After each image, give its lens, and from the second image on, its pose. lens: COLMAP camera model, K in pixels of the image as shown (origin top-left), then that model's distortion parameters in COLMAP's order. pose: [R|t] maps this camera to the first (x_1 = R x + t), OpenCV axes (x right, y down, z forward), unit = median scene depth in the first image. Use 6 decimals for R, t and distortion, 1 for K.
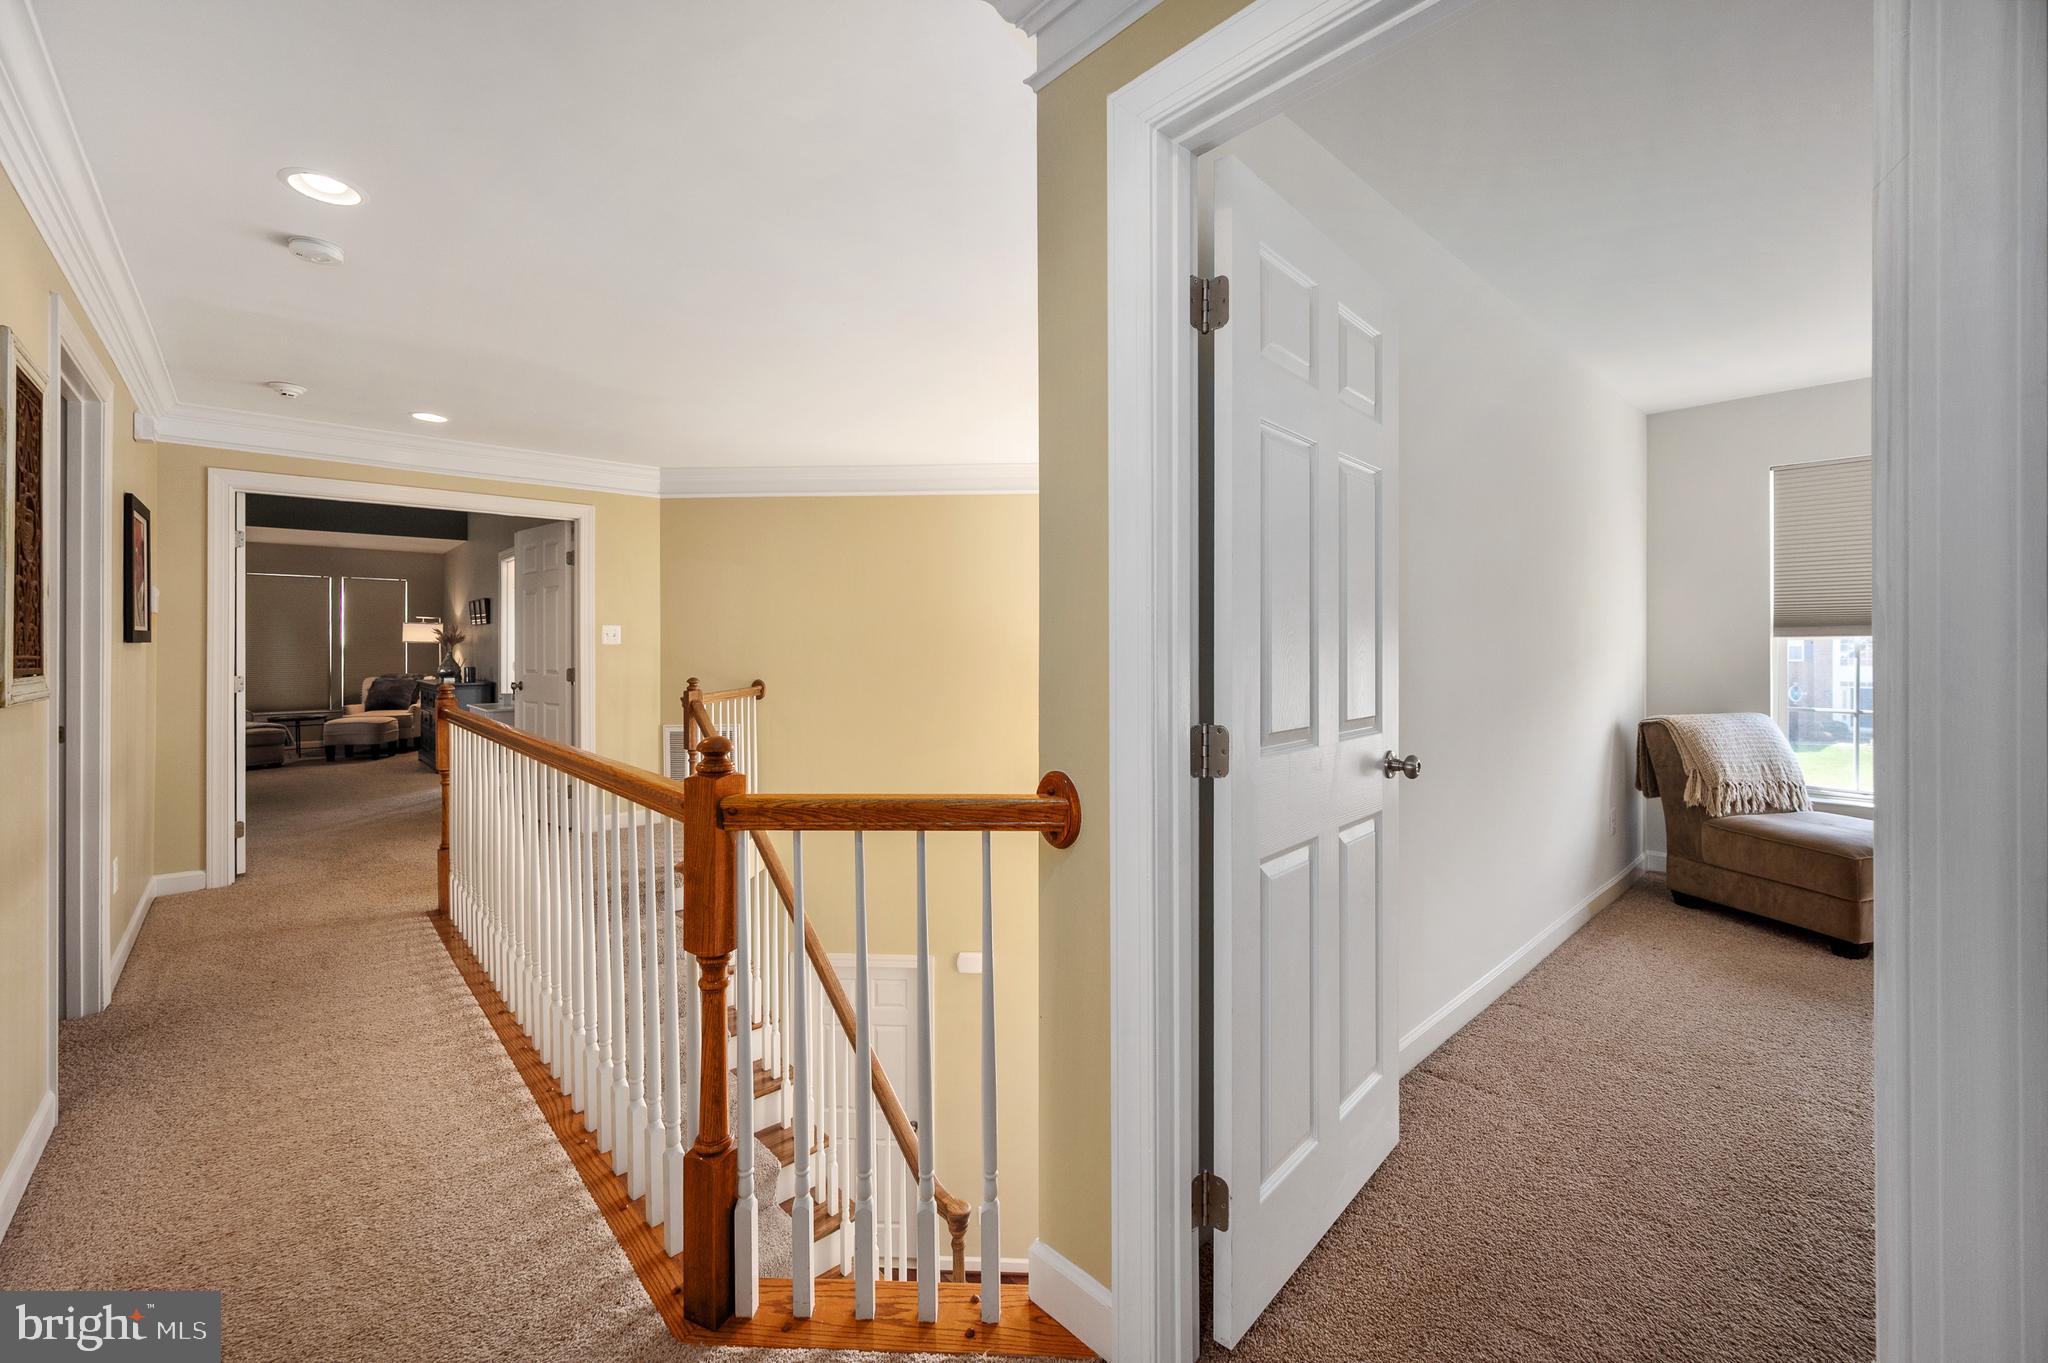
lens RADIAL K [[815.7, 0, 1031.5], [0, 815.7, 666.7], [0, 0, 1]] dist [-0.009364, 0.001584]
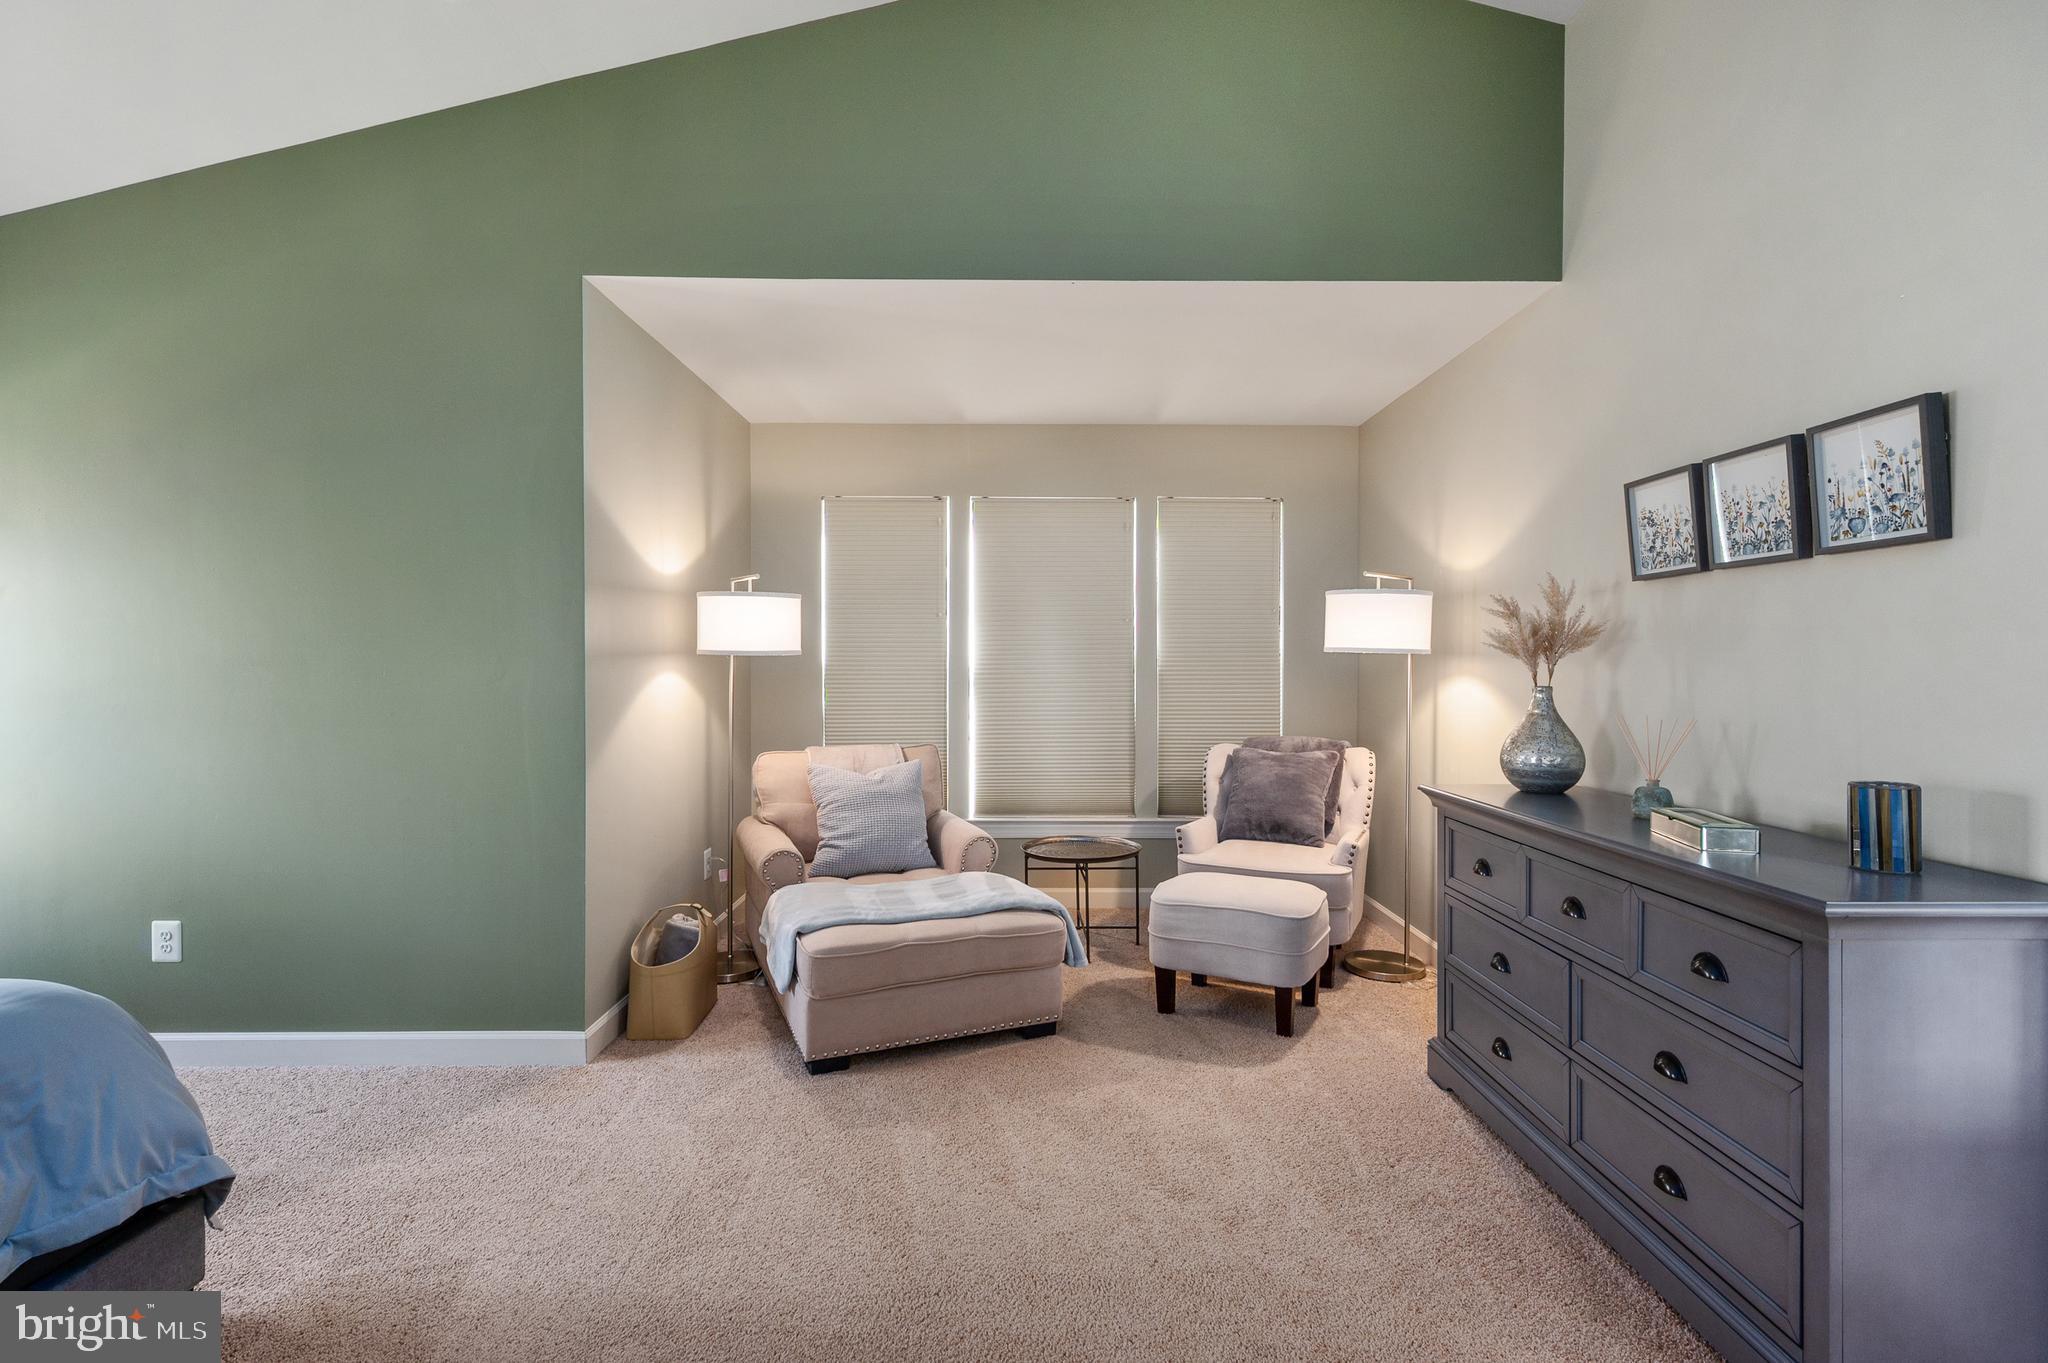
lens RADIAL K [[959.9, 0, 1028.0], [0, 959.9, 665.4], [0, 0, 1]] dist [-0.000860, 0.000322]
pose [[0.730239, -0.002068, -0.683189, -0.591837], [-0.003256, 0.999974, -0.006507, -0.021454], [0.683184, 0.006976, 0.730212, 0.627365]]
